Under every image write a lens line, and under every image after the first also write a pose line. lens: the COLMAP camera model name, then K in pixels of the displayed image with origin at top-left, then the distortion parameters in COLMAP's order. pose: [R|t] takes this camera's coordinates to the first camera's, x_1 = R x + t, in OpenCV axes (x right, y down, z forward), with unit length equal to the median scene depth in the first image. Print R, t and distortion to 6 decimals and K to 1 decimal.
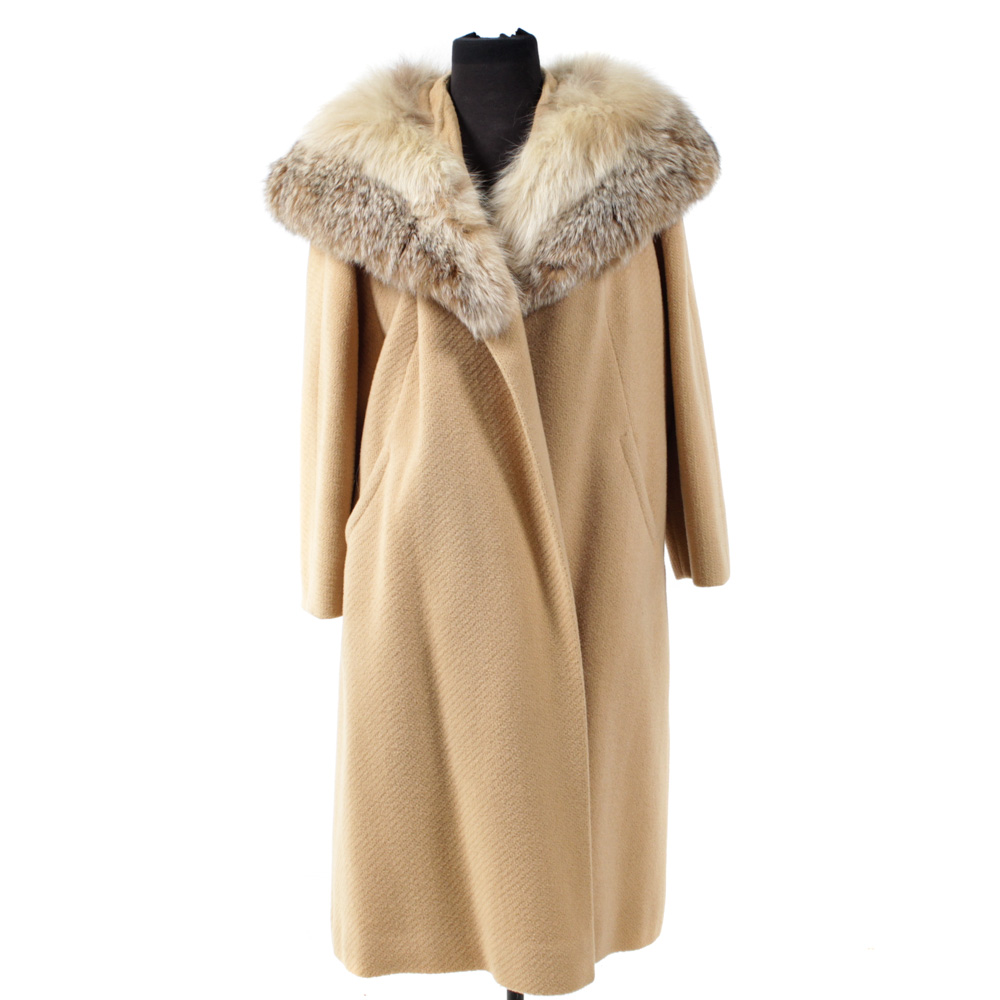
lens RADIAL K [[2656.9, 0, 501.5], [0, 2656.9, 500.5], [0, 0, 1]] dist [-0.136440, 0.000000]
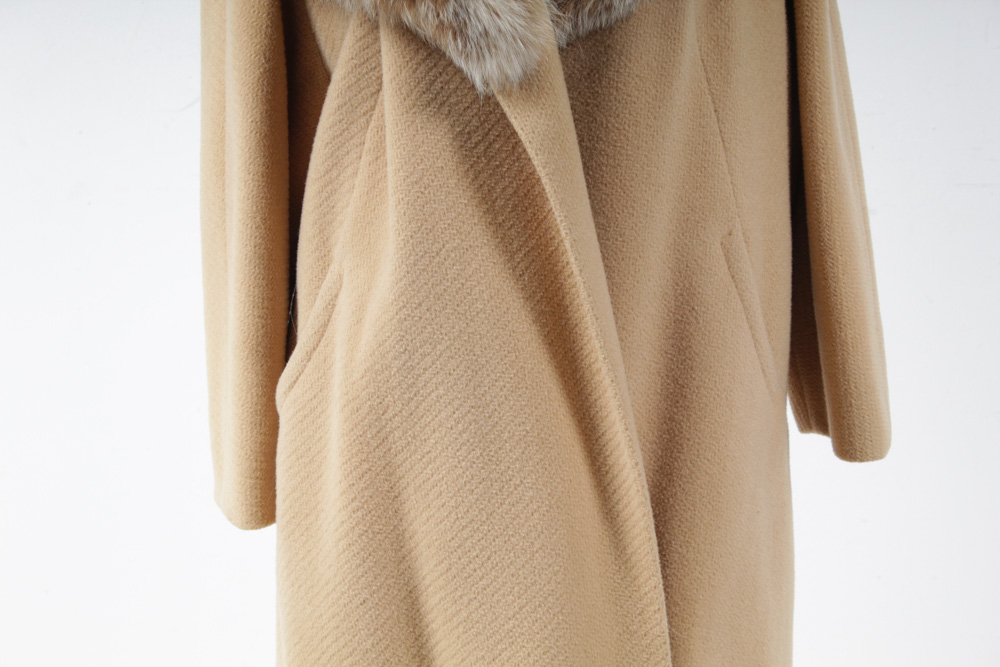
lens RADIAL K [[2392.7, 0, 501.2], [0, 2392.7, 329.8], [0, 0, 1]] dist [0.045792, 0.000000]
pose [[0.999741, -0.022665, -0.002250, -0.004916], [0.022773, 0.993001, 0.115893, -0.067714], [-0.000393, -0.115914, 0.993259, 0.453645]]
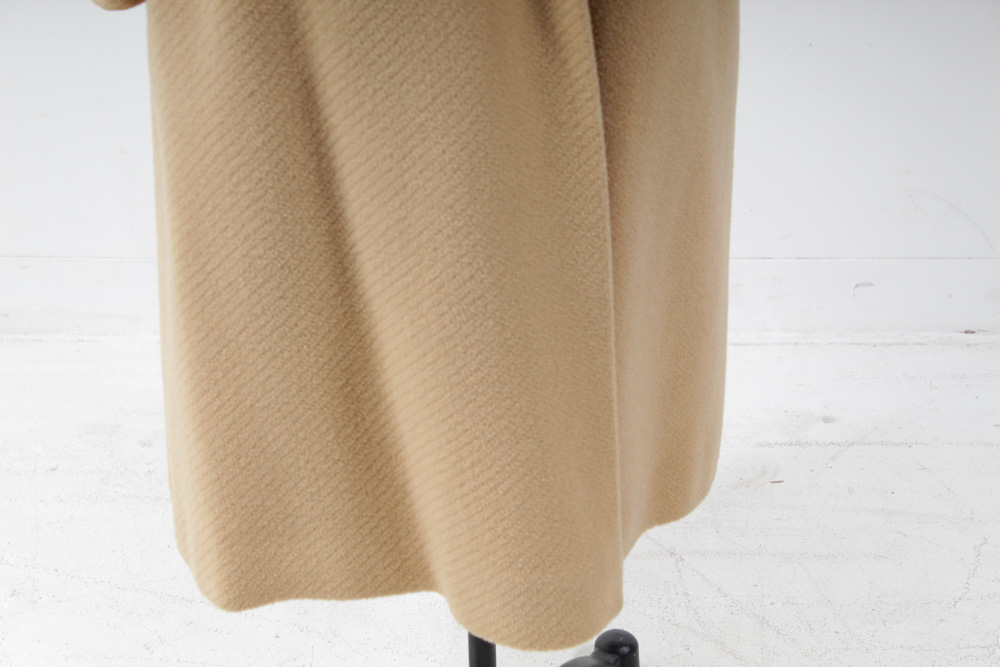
lens RADIAL K [[2392.7, 0, 491.6], [0, 2392.7, 337.3], [0, 0, 1]] dist [0.045792, 0.000000]
pose [[0.998363, -0.042829, 0.037907, -0.011669], [0.027255, 0.938932, 0.343023, -0.059149], [-0.050283, -0.341428, 0.938562, 0.527184]]
